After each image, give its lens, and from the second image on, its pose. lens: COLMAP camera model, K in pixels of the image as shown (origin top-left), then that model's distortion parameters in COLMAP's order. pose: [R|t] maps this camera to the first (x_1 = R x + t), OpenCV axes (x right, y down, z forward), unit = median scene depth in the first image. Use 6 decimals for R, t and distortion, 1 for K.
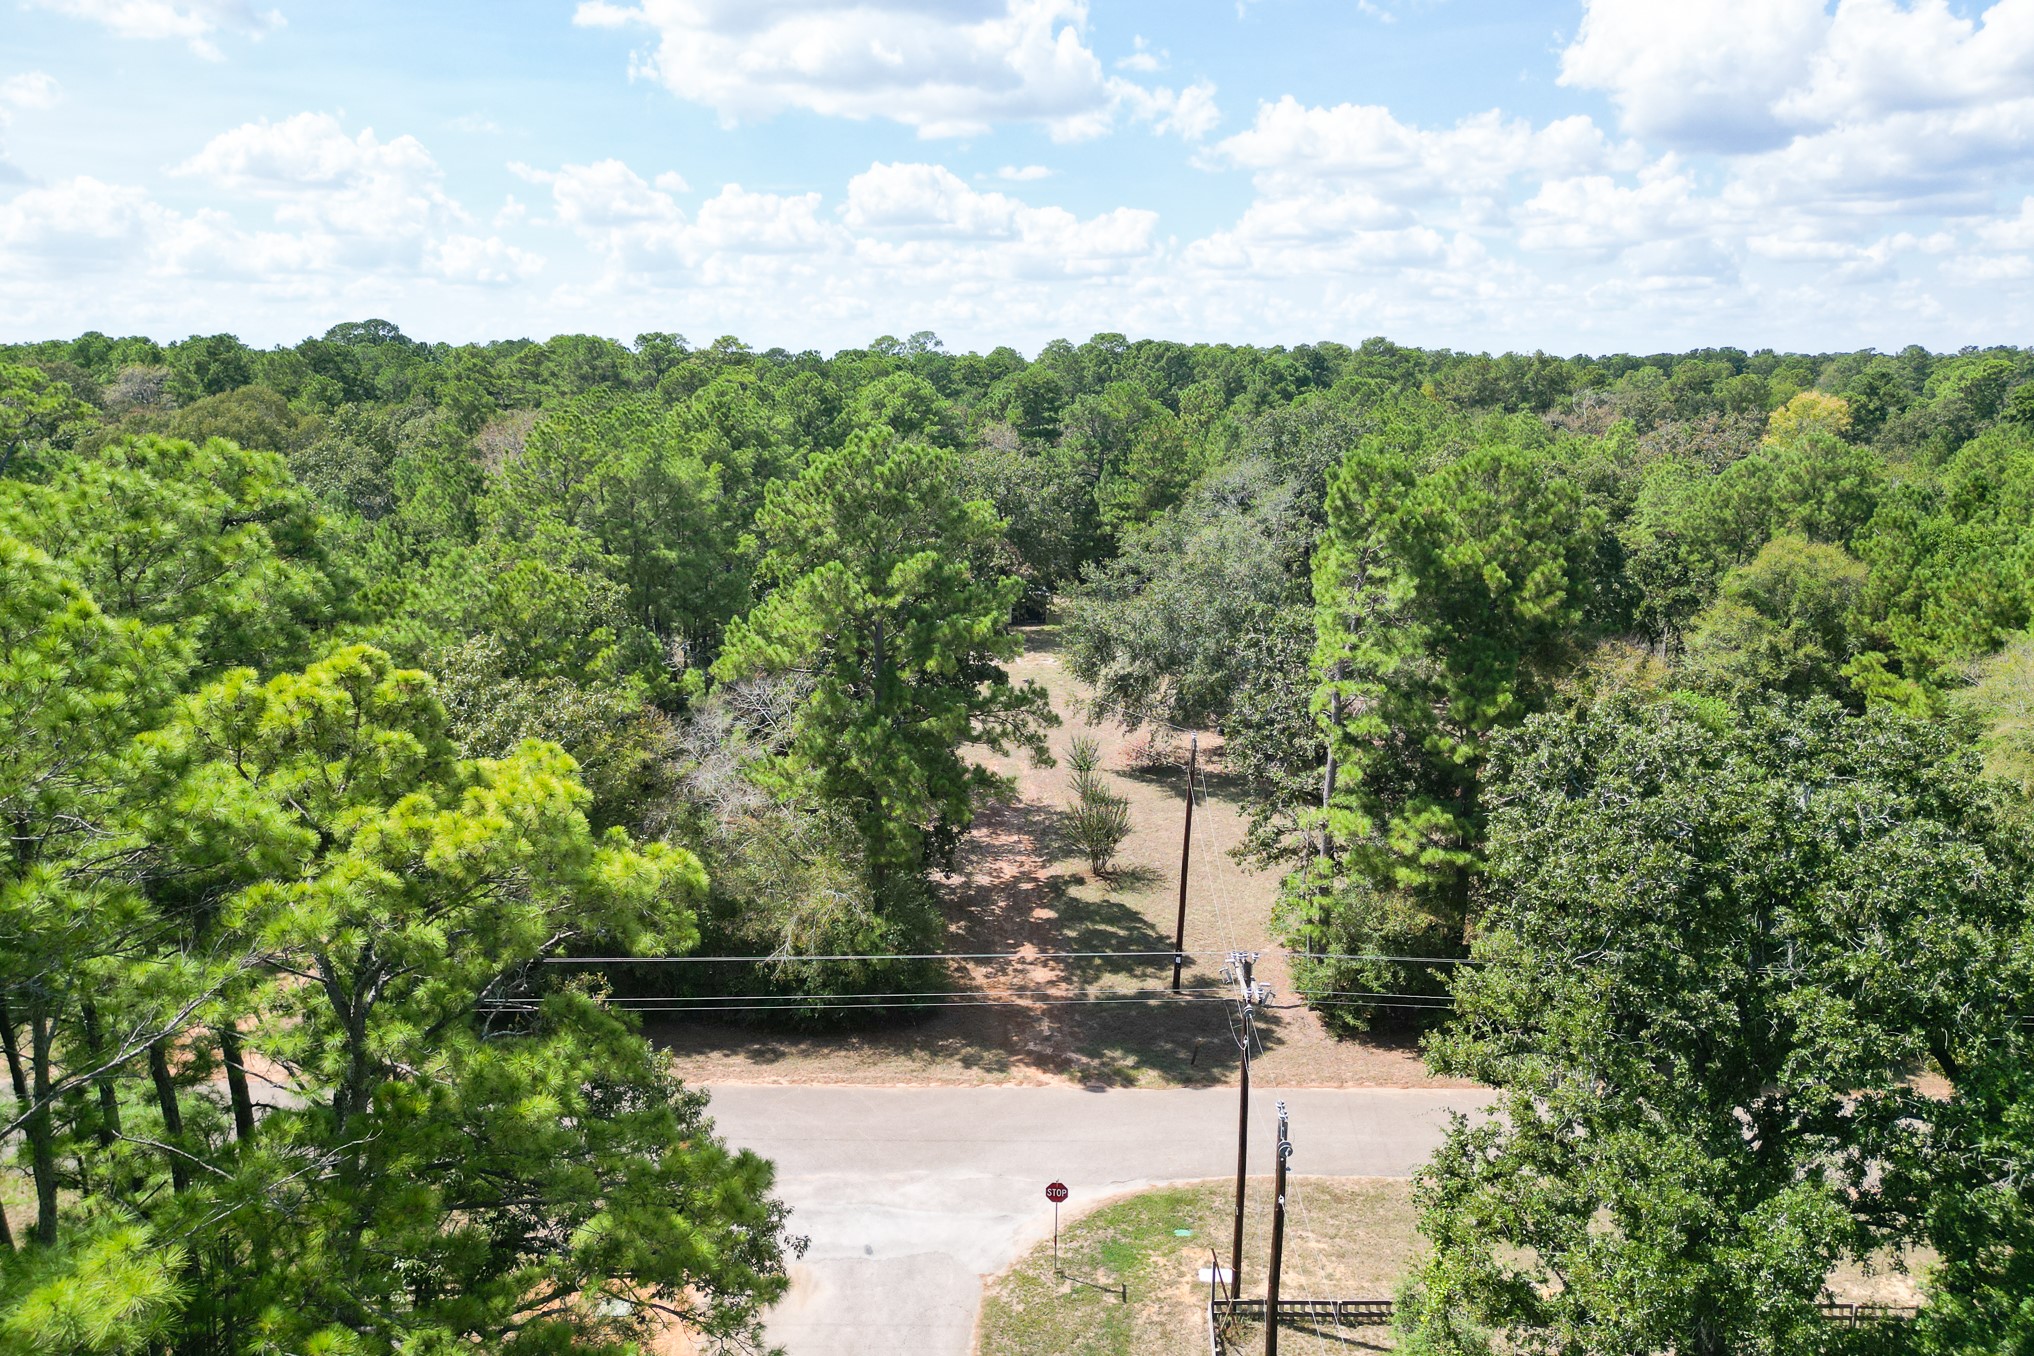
lens RADIAL K [[1461.3, 0, 1023.4], [0, 1461.3, 719.7], [0, 0, 1]] dist [0.077163, -0.058549]
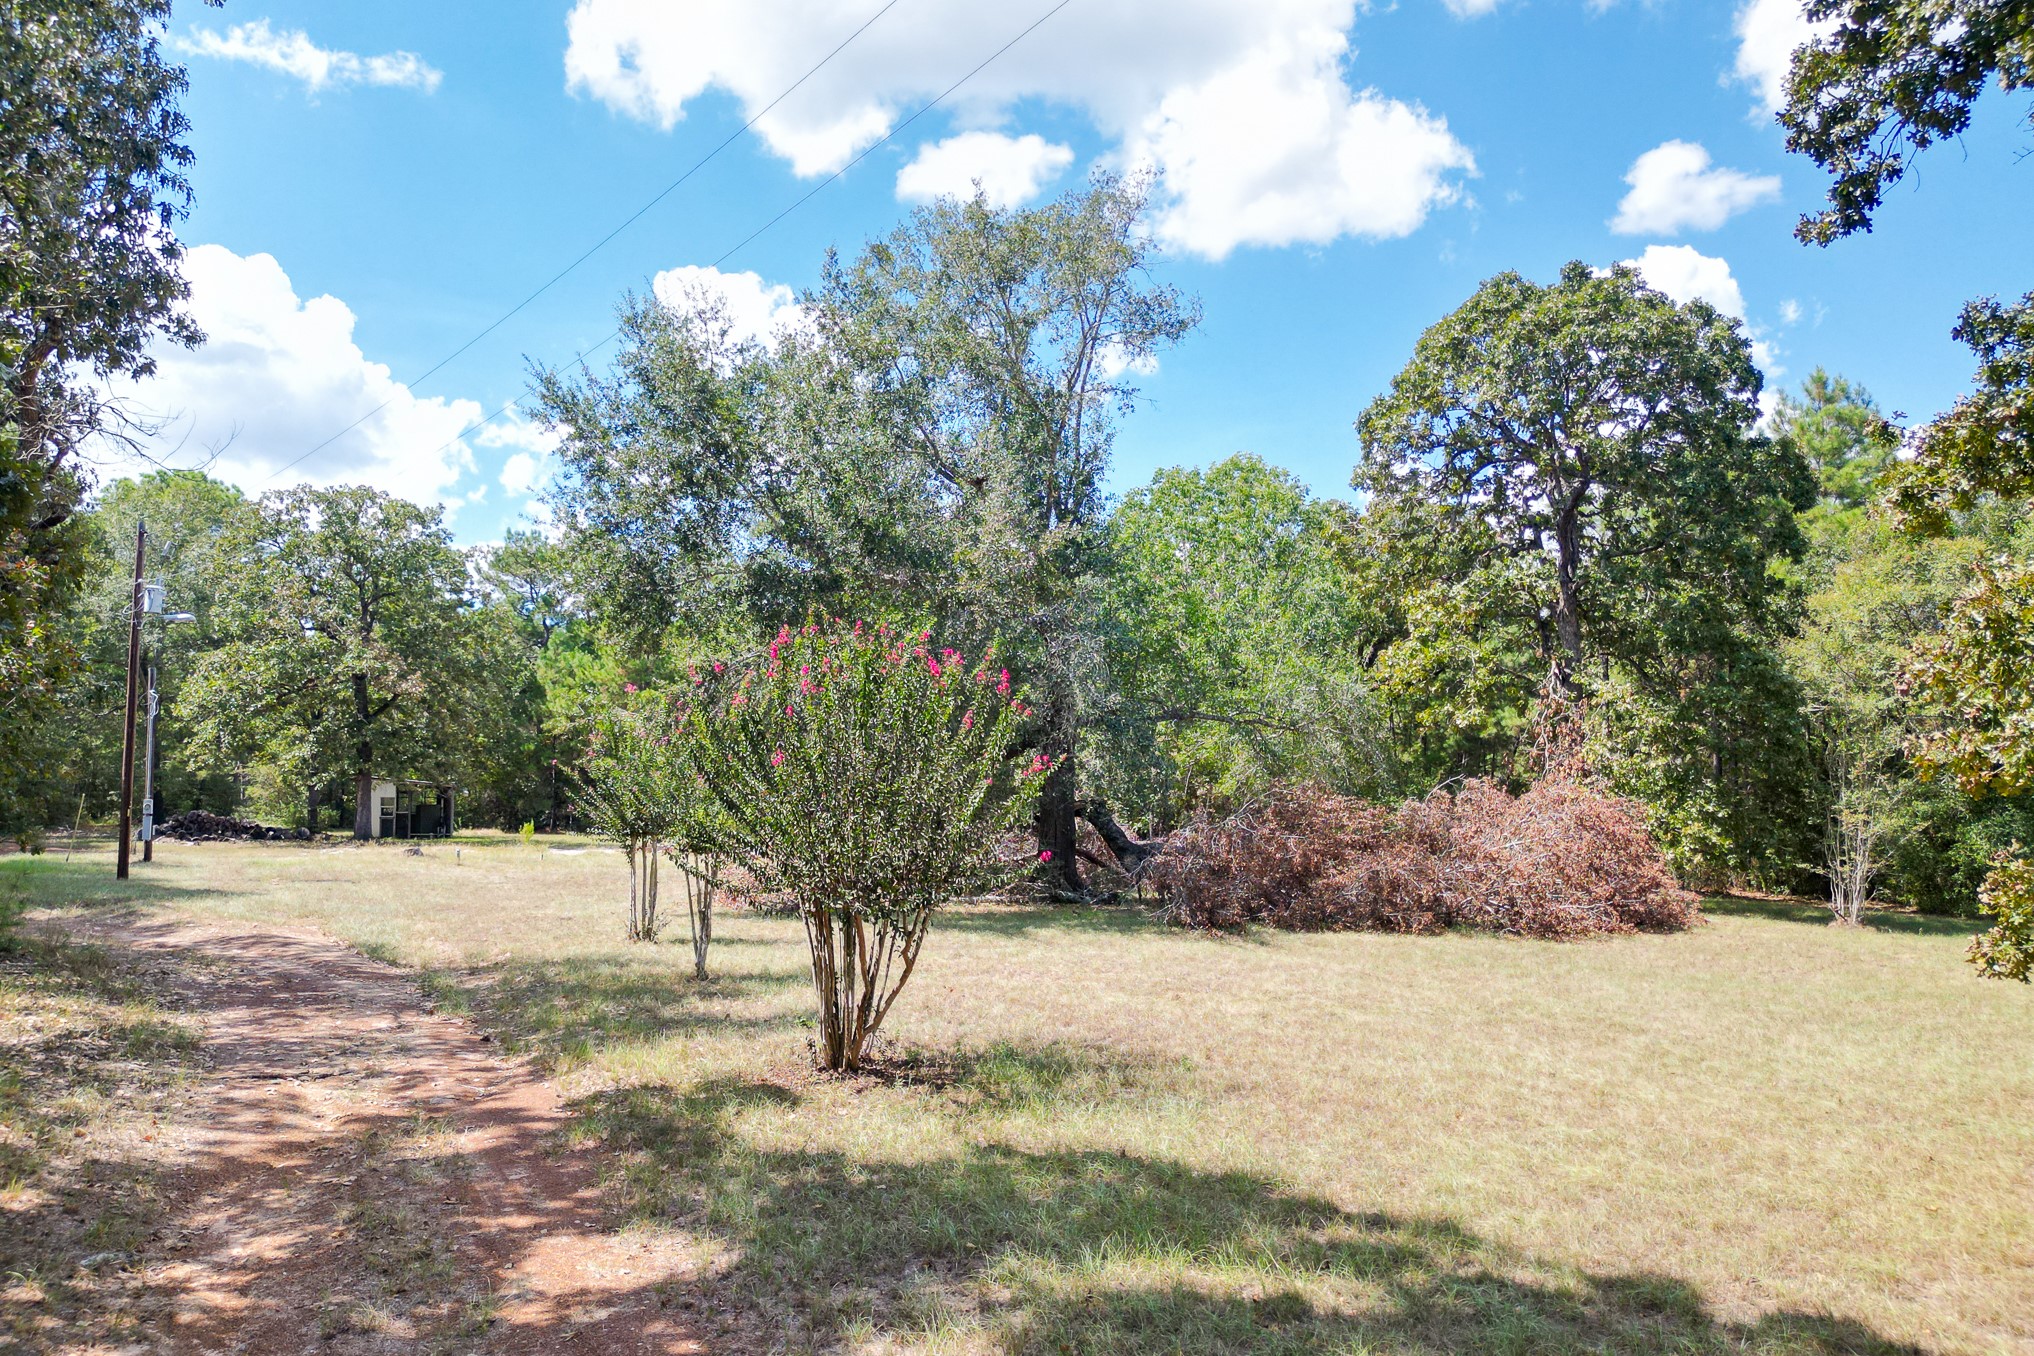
lens RADIAL K [[1454.5, 0, 1025.2], [0, 1454.5, 723.4], [0, 0, 1]] dist [0.068455, -0.058884]
pose [[0.919670, 0.035140, 0.391117, -0.006236], [0.085720, 0.954005, -0.287275, 0.151953], [-0.383223, 0.297725, 0.874357, 1.021474]]
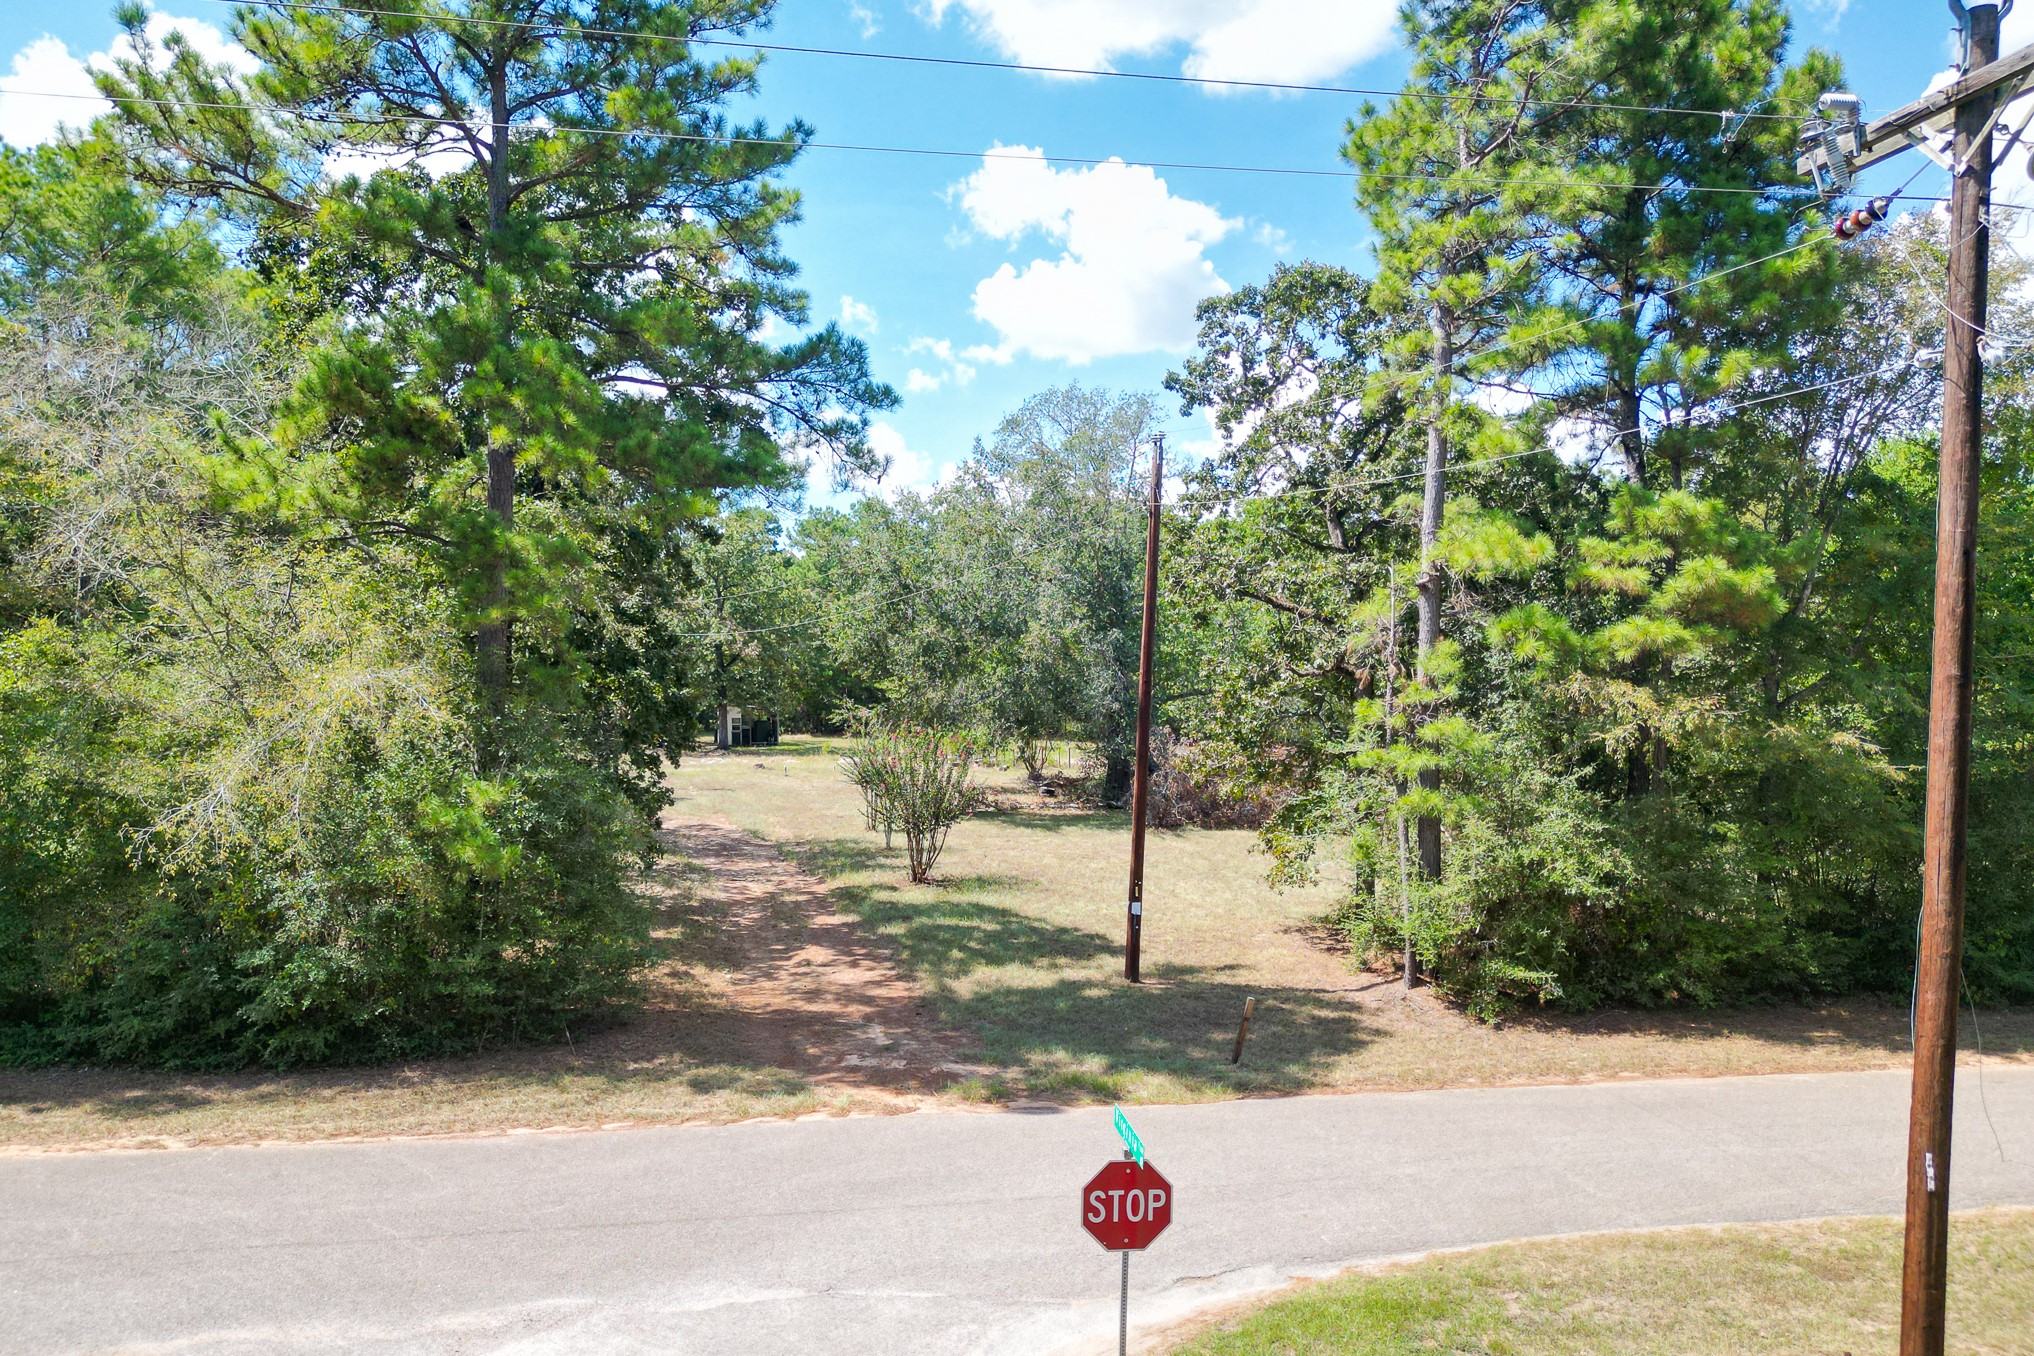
lens RADIAL K [[1454.5, 0, 1025.2], [0, 1454.5, 723.4], [0, 0, 1]] dist [0.068455, -0.058884]
pose [[0.978958, -0.000194, 0.204061, -0.031702], [0.044507, 0.976128, -0.212587, 0.213286], [-0.199148, 0.217196, 0.955597, 0.546369]]
